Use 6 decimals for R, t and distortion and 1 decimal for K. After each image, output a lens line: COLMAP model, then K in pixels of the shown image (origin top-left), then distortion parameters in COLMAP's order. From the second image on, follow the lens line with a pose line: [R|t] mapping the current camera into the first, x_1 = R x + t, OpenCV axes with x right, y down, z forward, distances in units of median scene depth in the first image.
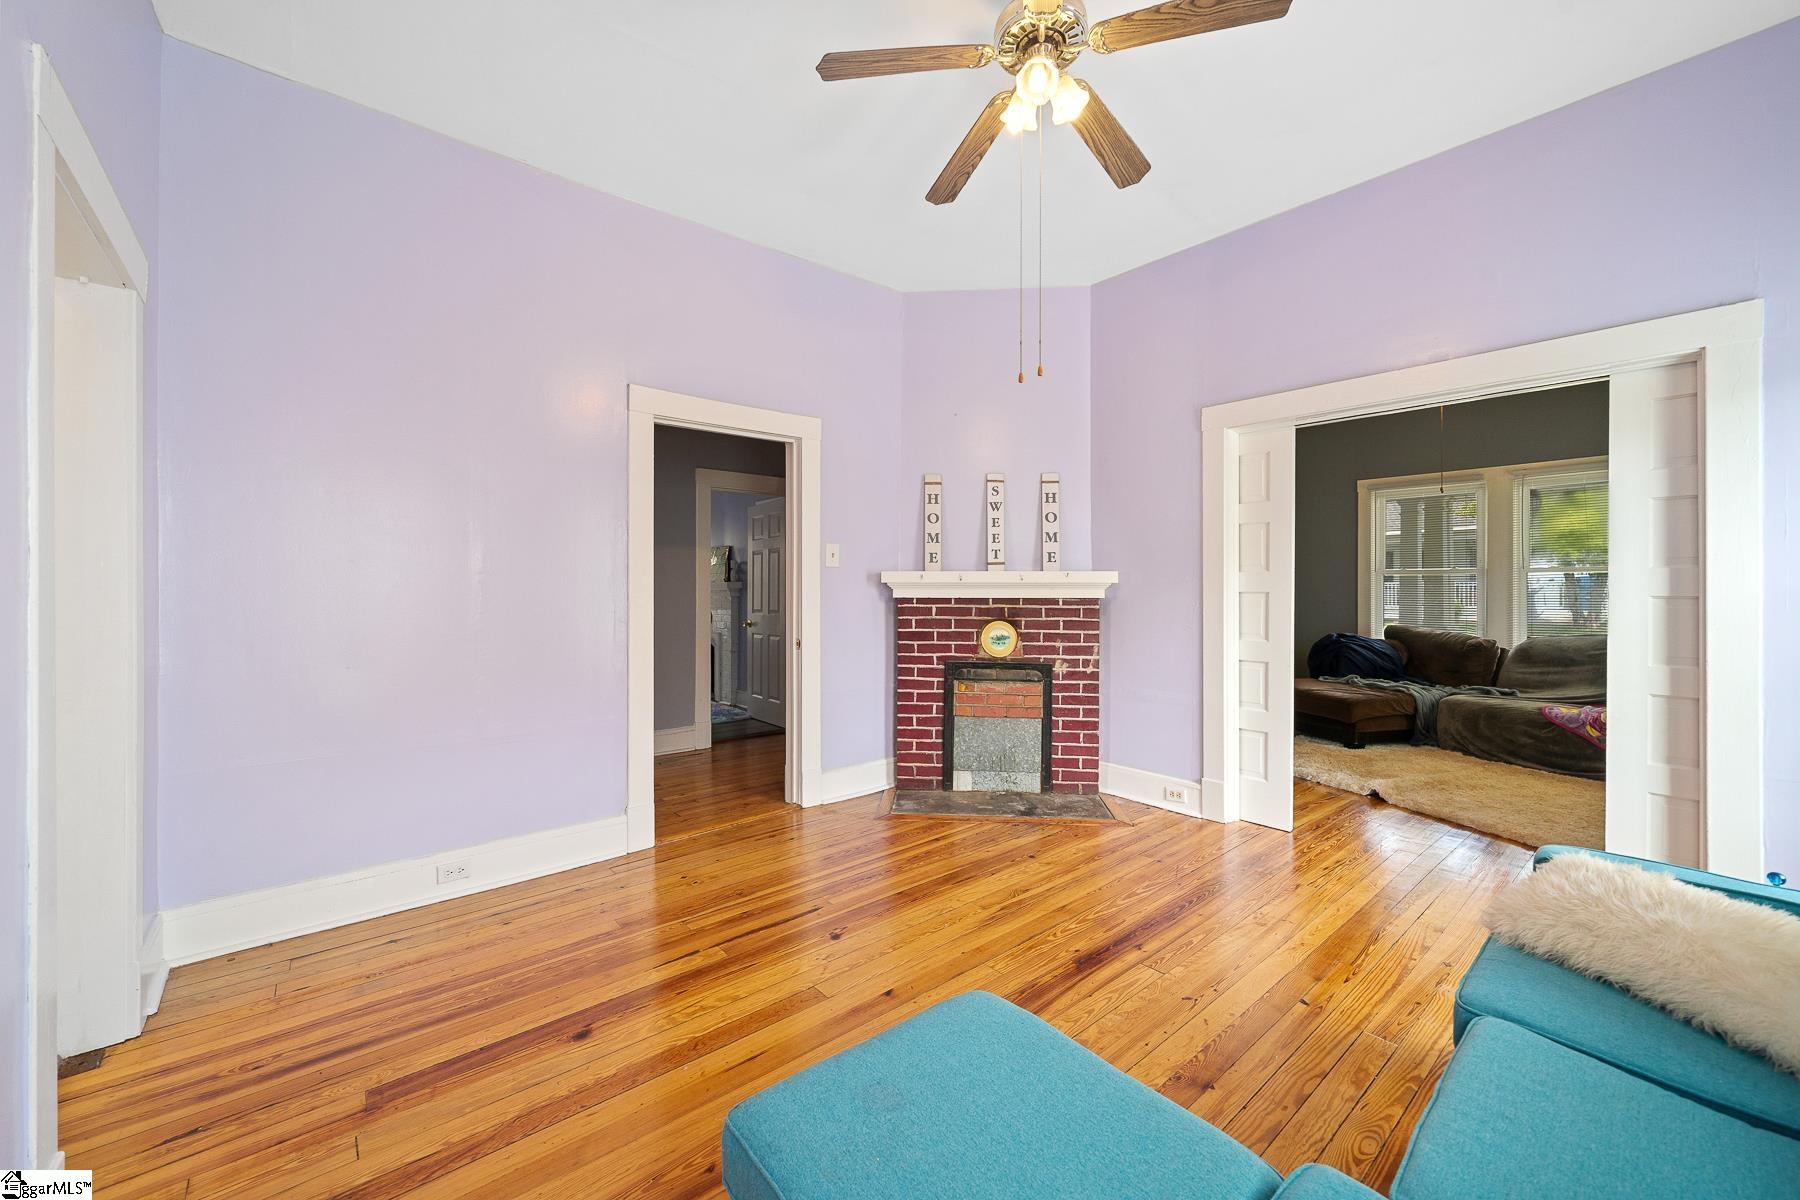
lens RADIAL K [[697.0, 0, 897.9], [0, 697.0, 593.0], [0, 0, 1]] dist [0.000897, 0.000013]
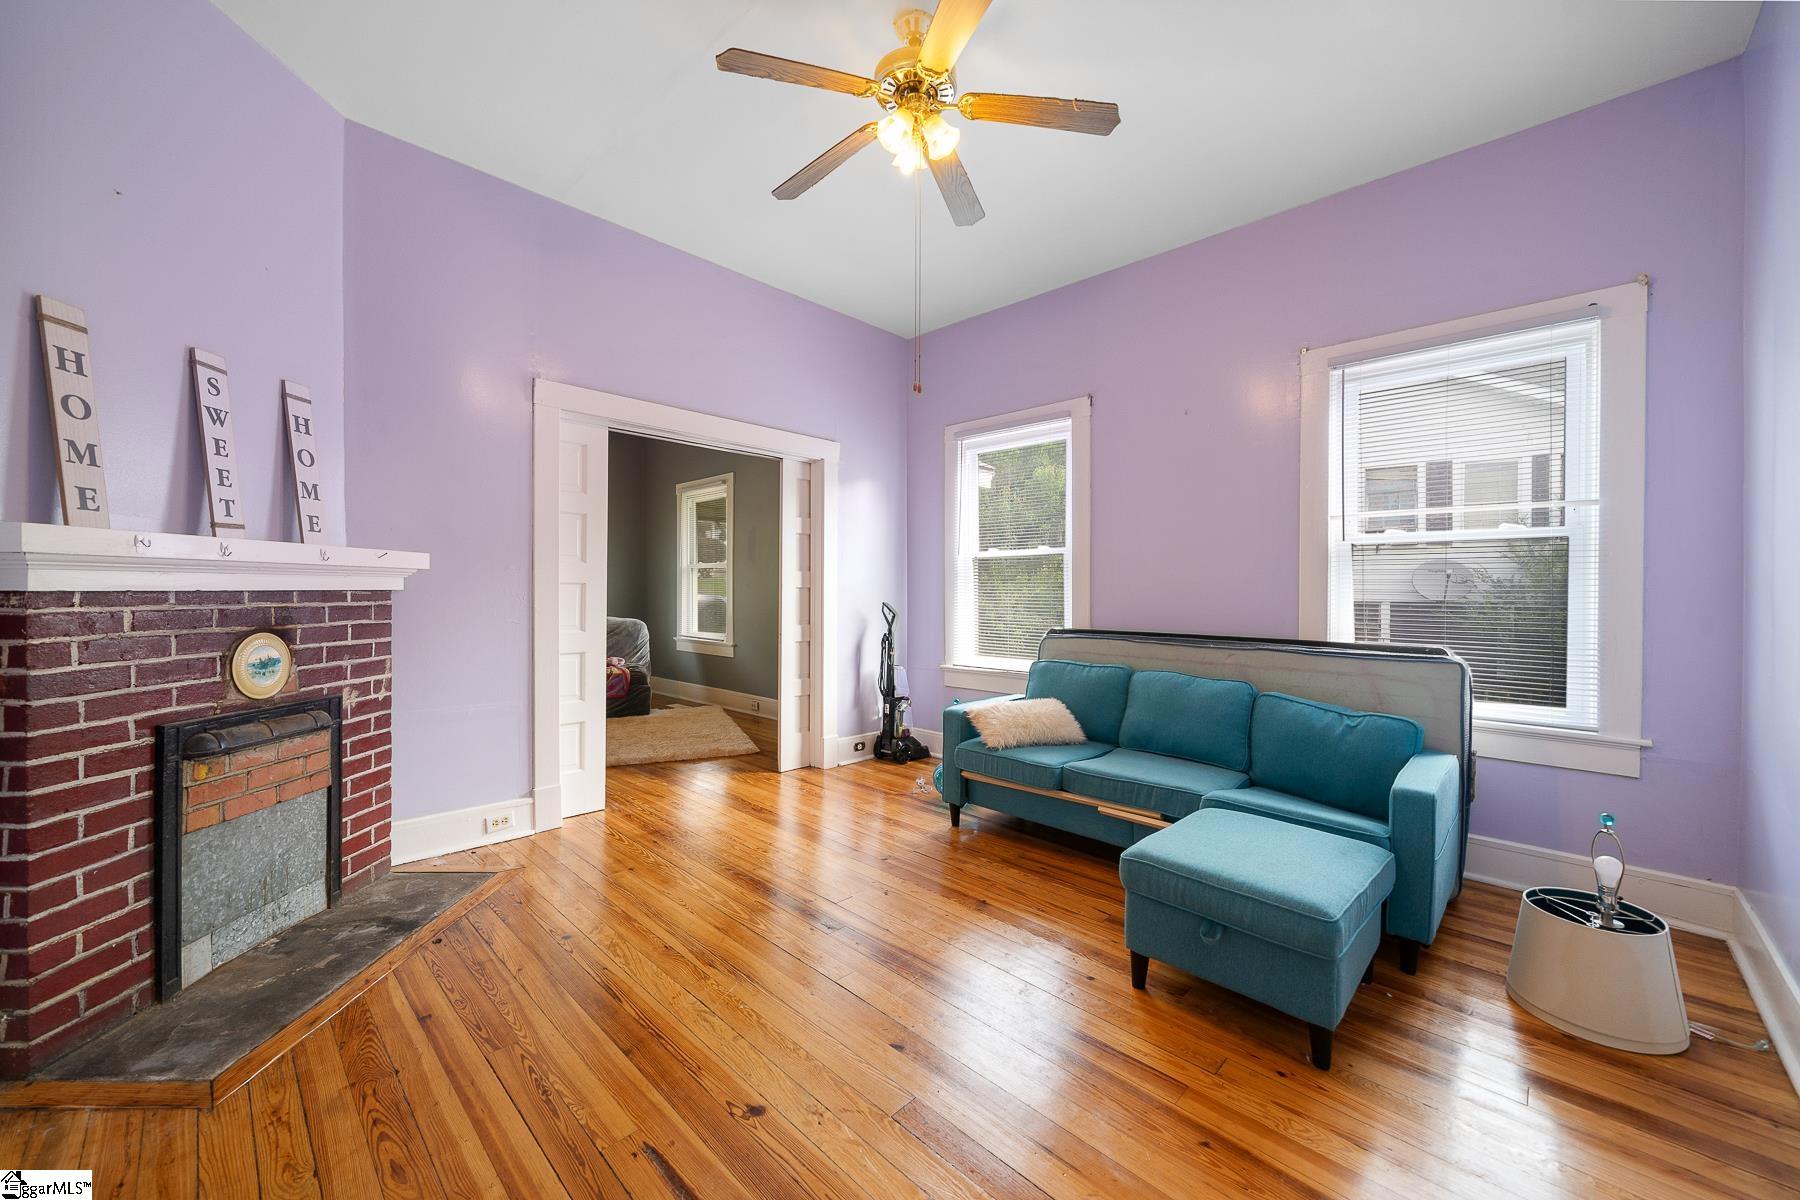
lens RADIAL K [[685.6, 0, 899.9], [0, 685.6, 590.5], [0, 0, 1]] dist [-0.001238, -0.000050]
pose [[-0.094482, -0.005820, 0.995510, -0.440375], [-0.006911, 0.999963, 0.005190, 0.000759], [-0.995503, -0.006389, -0.094519, 0.555985]]
